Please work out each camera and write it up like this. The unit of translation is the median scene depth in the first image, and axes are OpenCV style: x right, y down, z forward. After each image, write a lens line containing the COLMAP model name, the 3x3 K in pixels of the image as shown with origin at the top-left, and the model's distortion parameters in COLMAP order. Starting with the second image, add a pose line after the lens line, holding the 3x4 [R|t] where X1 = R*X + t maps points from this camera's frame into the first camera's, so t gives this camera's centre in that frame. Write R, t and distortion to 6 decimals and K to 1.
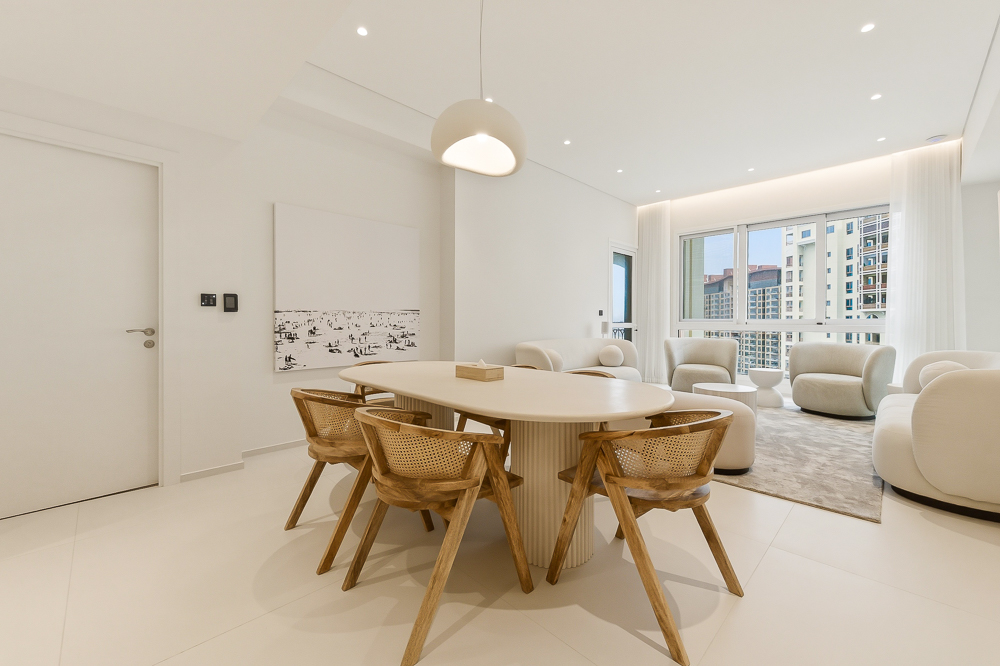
lens RADIAL K [[401.1, 0, 498.3], [0, 401.1, 324.0], [0, 0, 1]] dist [0.002044, 0.000081]
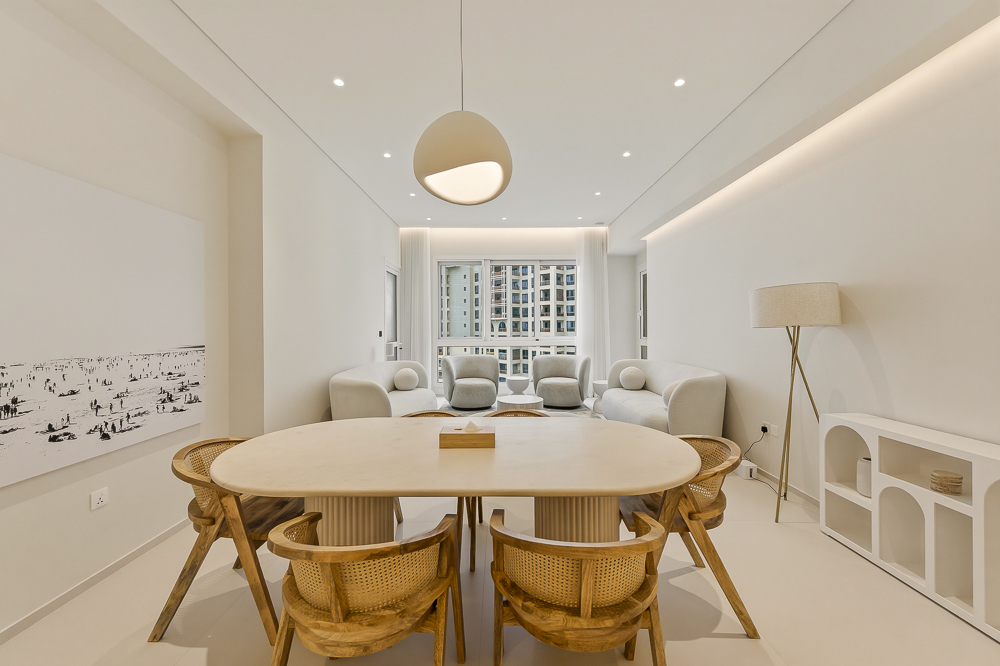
lens RADIAL K [[392.6, 0, 499.7], [0, 392.6, 328.0], [0, 0, 1]] dist [-0.000164, -0.000094]
pose [[0.702417, -0.009572, 0.711701, -0.336289], [0.012624, 0.999920, 0.000989, -0.061851], [-0.711653, 0.008290, 0.702482, 0.216326]]
